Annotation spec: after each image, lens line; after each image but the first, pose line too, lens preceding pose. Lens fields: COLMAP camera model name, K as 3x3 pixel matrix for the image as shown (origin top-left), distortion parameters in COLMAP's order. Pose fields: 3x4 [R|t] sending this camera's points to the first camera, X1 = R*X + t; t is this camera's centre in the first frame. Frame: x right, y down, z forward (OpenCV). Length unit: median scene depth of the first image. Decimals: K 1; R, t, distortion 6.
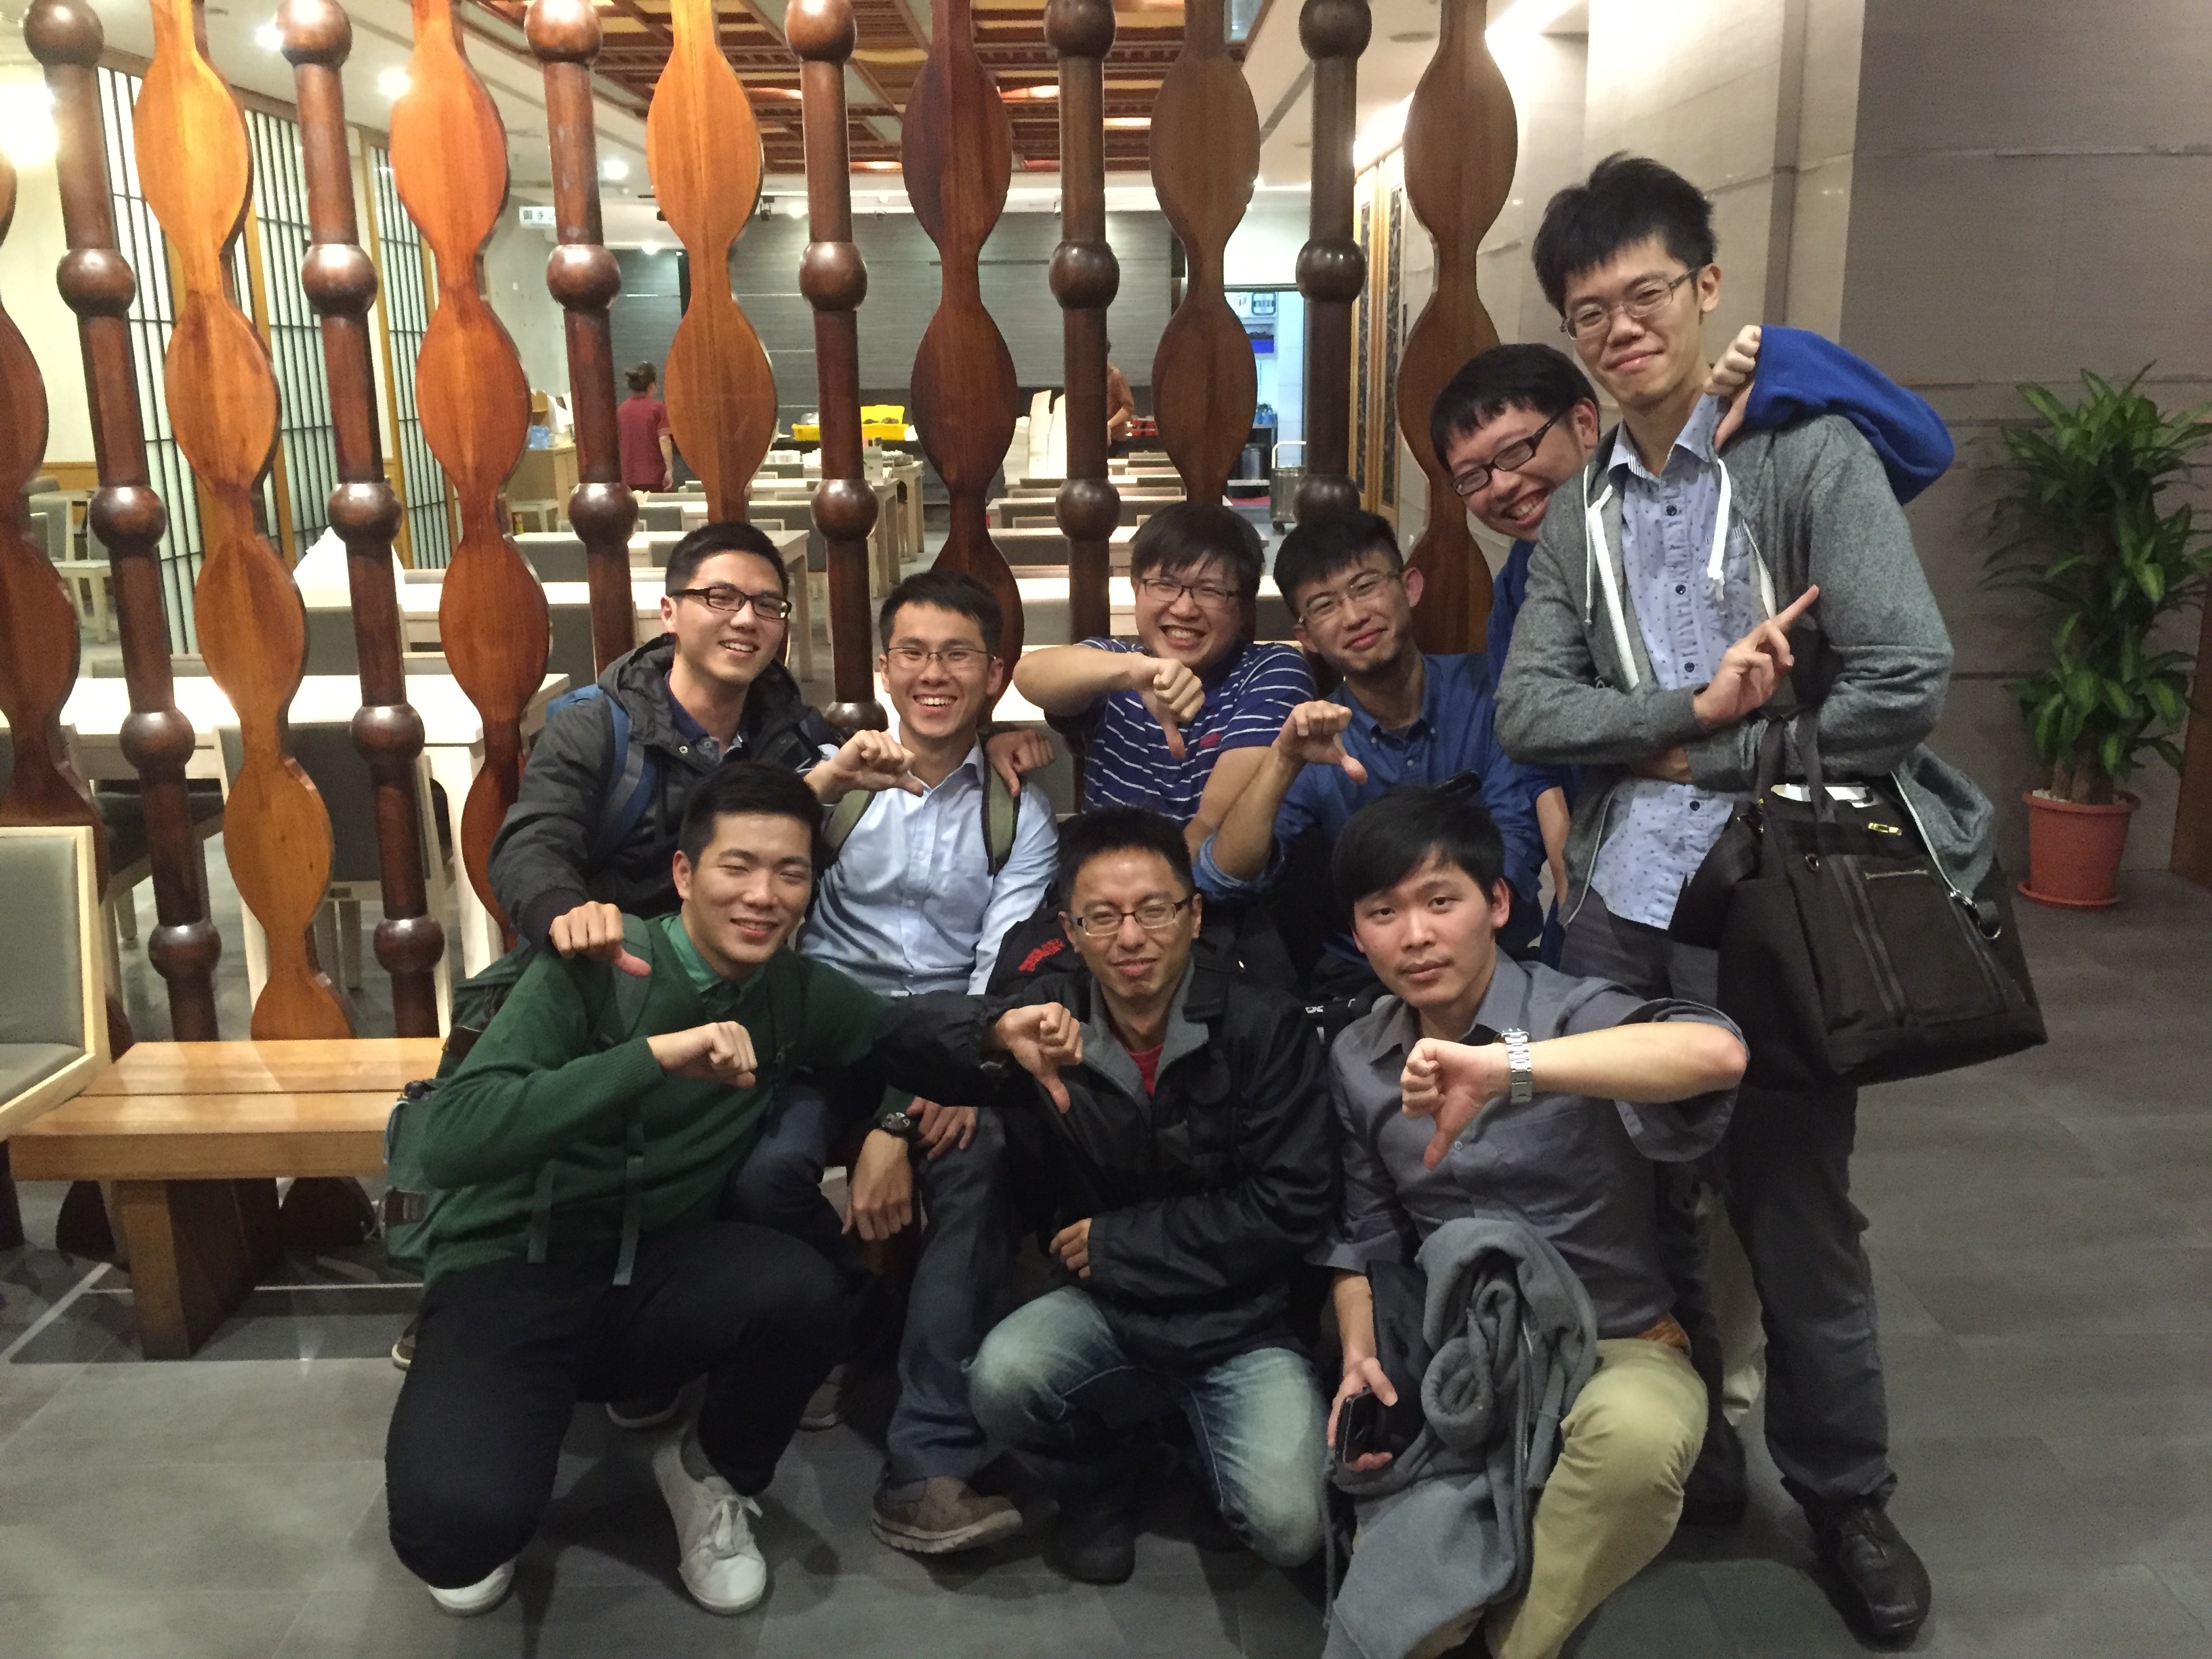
lens RADIAL K [[1874.4, 0, 1126.0], [0, 1874.4, 815.1], [0, 0, 1]] dist [0.061826, -0.094884]
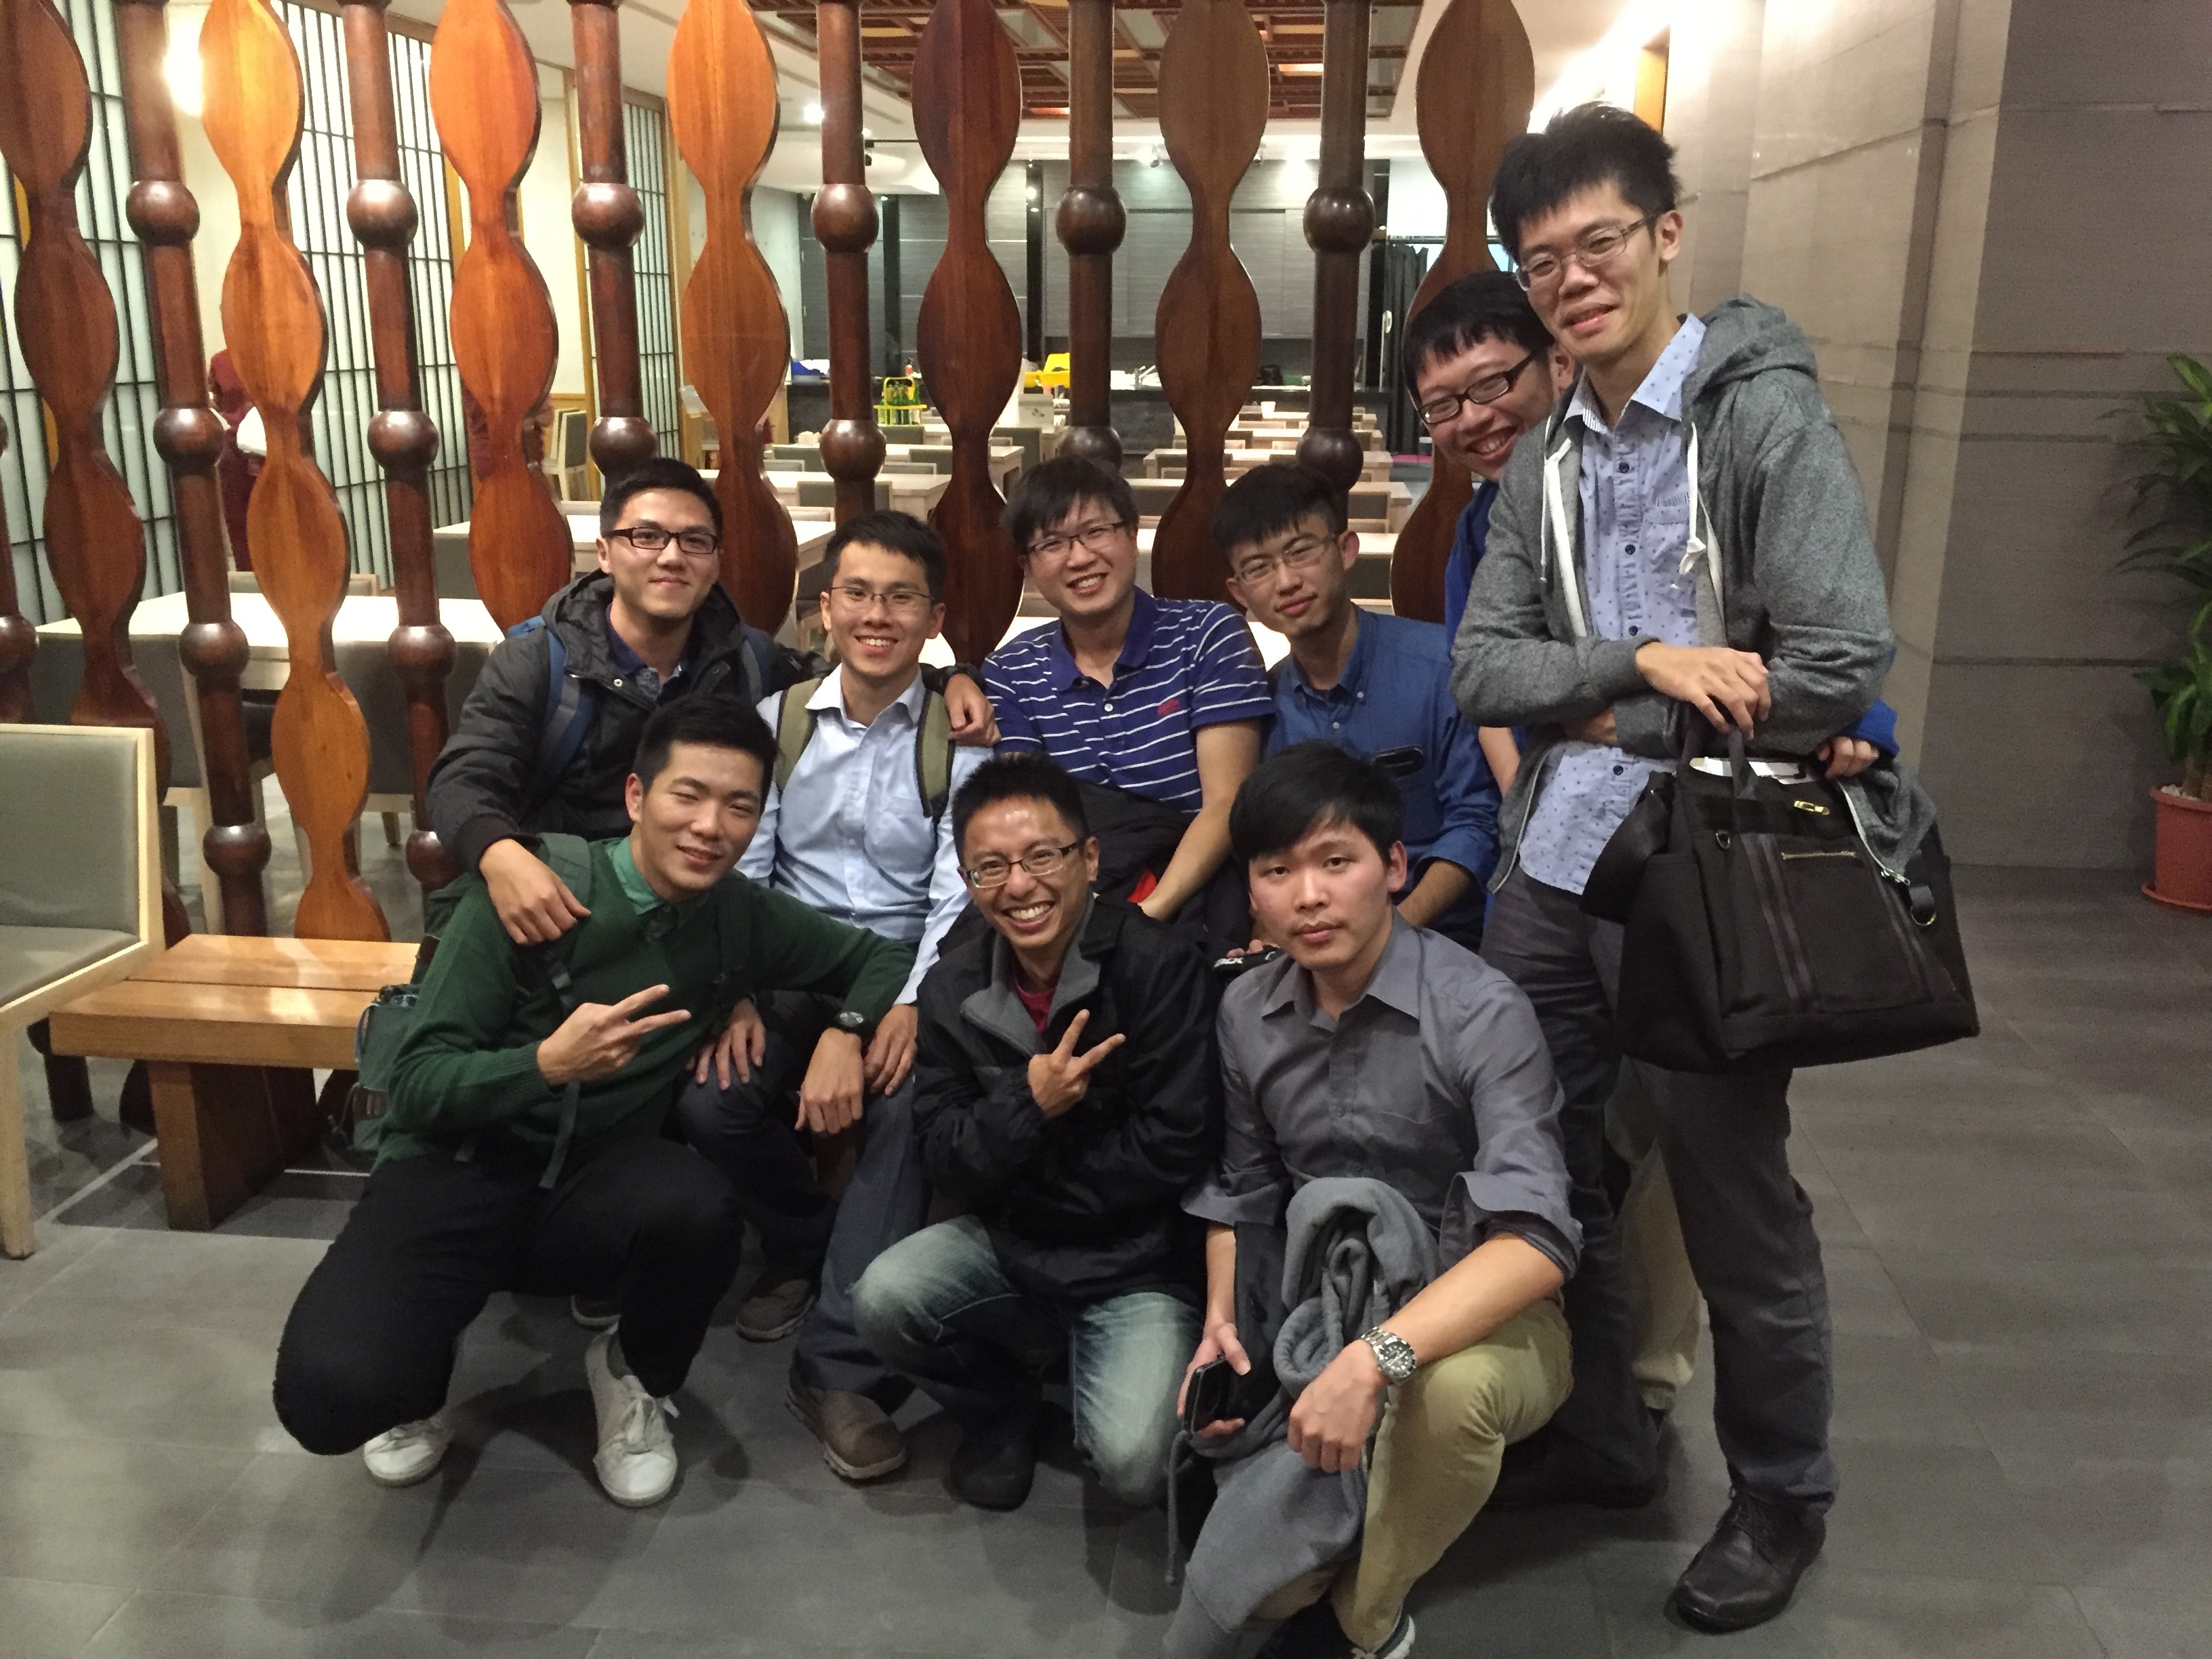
lens RADIAL K [[1874.4, 0, 1125.0], [0, 1874.4, 818.6], [0, 0, 1]] dist [0.061826, -0.094884]
pose [[0.992964, 0.049231, -0.107697, 0.120310], [-0.046418, 0.998516, 0.028479, 0.000693], [0.108939, -0.023279, 0.993776, 0.001047]]
